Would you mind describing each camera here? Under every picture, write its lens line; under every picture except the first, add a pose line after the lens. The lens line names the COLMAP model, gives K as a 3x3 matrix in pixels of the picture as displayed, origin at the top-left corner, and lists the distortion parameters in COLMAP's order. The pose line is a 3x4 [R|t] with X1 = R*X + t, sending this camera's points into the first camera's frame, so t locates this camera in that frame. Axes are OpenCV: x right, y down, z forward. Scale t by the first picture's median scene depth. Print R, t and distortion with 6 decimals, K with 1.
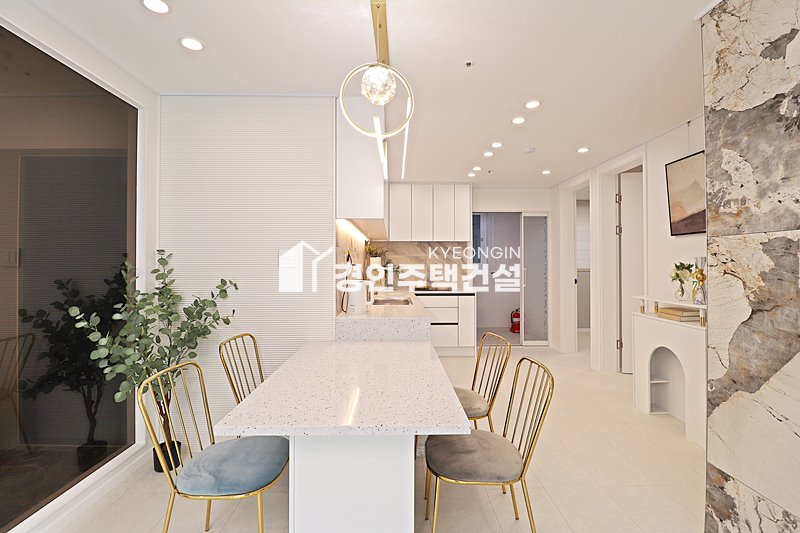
lens RADIAL K [[368.0, 0, 400.9], [0, 368.0, 256.3], [0, 0, 1]] dist [-0.003252, -0.010076]
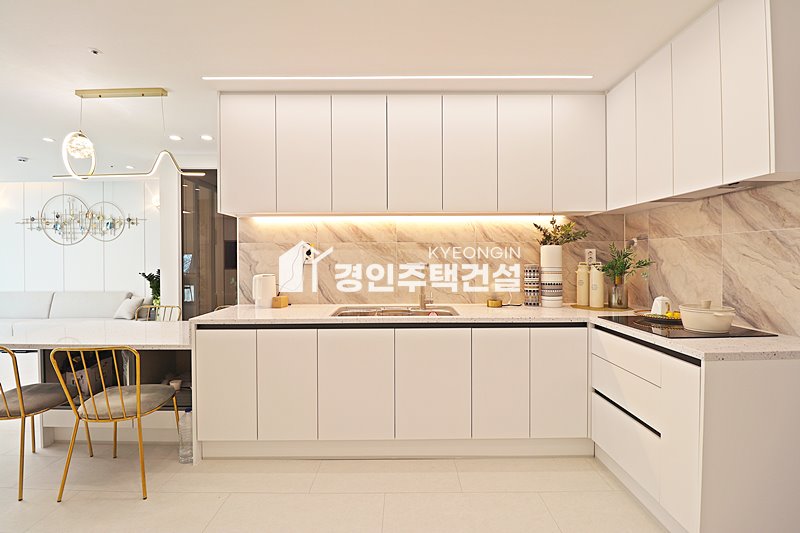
lens RADIAL K [[368.0, 0, 401.7], [0, 368.0, 260.0], [0, 0, 1]] dist [-0.003252, -0.010076]
pose [[-0.009567, 0.008737, -0.999916, 0.895137], [0.024563, 0.999662, 0.008500, 0.027222], [0.999653, -0.024479, -0.009778, 1.413197]]
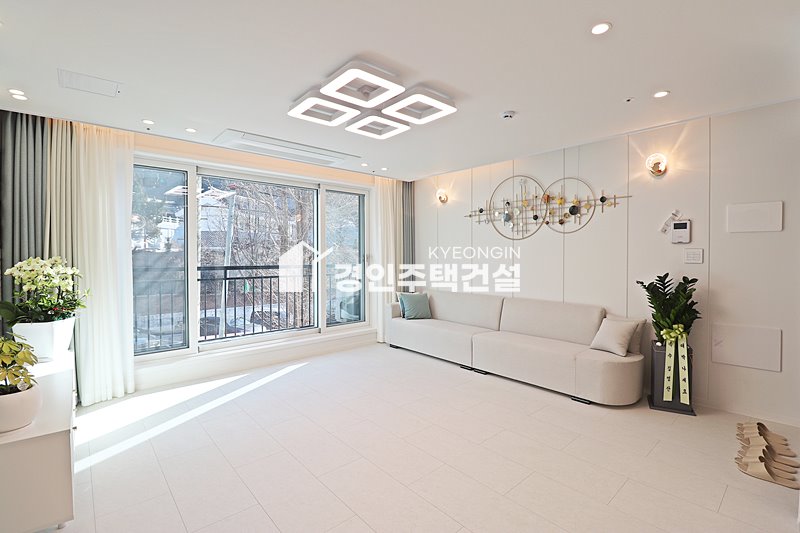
lens RADIAL K [[368.0, 0, 404.1], [0, 368.0, 260.4], [0, 0, 1]] dist [-0.003252, -0.010076]
pose [[-0.756385, 0.015878, -0.653934, 0.317595], [0.016474, 0.999851, 0.005222, -0.010062], [0.653919, -0.006824, -0.756534, 0.417733]]
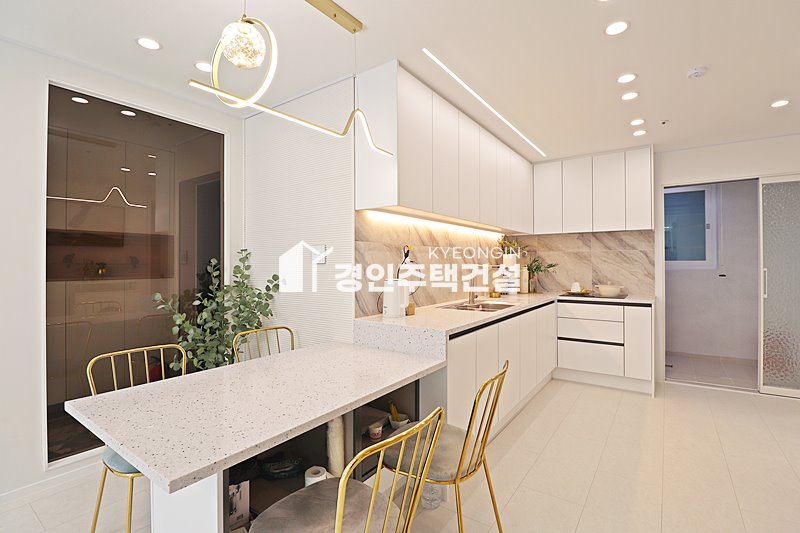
lens RADIAL K [[368.0, 0, 403.9], [0, 368.0, 260.8], [0, 0, 1]] dist [-0.003252, -0.010076]
pose [[0.805709, -0.005748, -0.592284, 0.429974], [0.012956, 0.999885, 0.007921, 0.015519], [0.592170, -0.014055, 0.805690, 0.315165]]
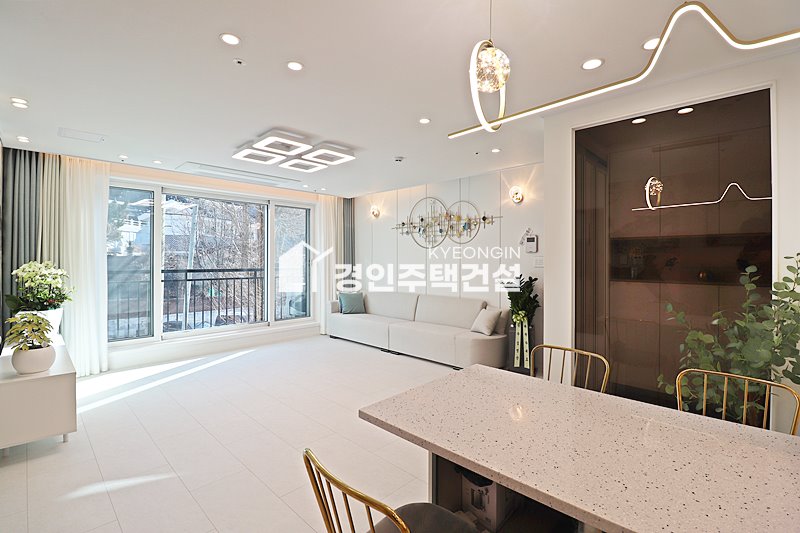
lens RADIAL K [[368.0, 0, 405.5], [0, 368.0, 259.6], [0, 0, 1]] dist [-0.003252, -0.010076]
pose [[-0.704746, 0.004103, -0.709448, 0.412167], [0.014213, 0.999864, -0.008336, -0.007431], [0.709318, -0.015958, -0.704708, 0.865255]]
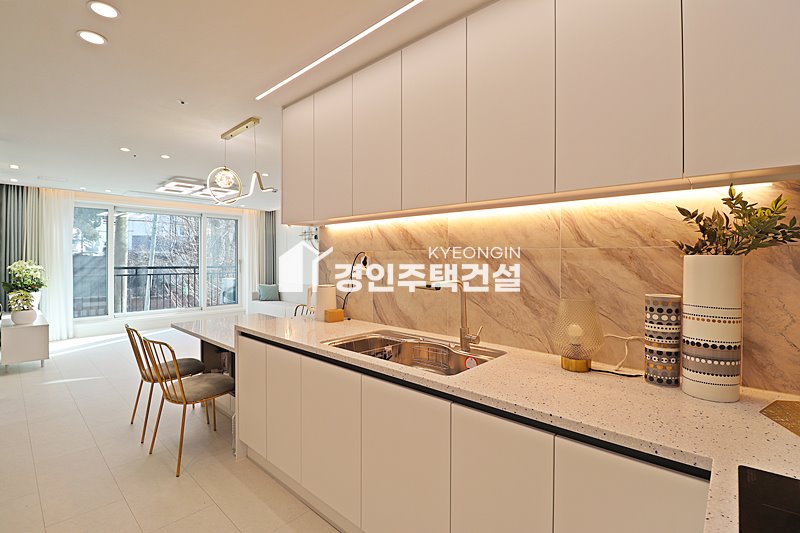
lens RADIAL K [[368.0, 0, 403.6], [0, 368.0, 261.0], [0, 0, 1]] dist [-0.003252, -0.010076]
pose [[-0.682081, 0.007374, -0.731240, 0.449675], [0.014344, 0.999892, -0.003297, 0.009116], [0.731136, -0.012737, -0.682113, 1.841026]]
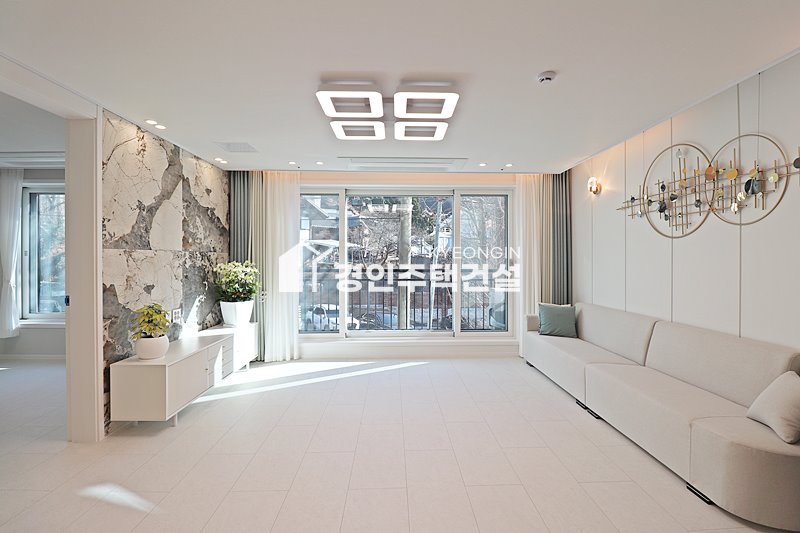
lens RADIAL K [[368.0, 0, 405.8], [0, 368.0, 261.4], [0, 0, 1]] dist [-0.003252, -0.010076]
pose [[-0.999793, 0.005761, -0.019497, -0.288568], [0.006001, 0.999907, -0.012239, -0.003833], [0.019425, -0.012354, -0.999735, 0.618373]]
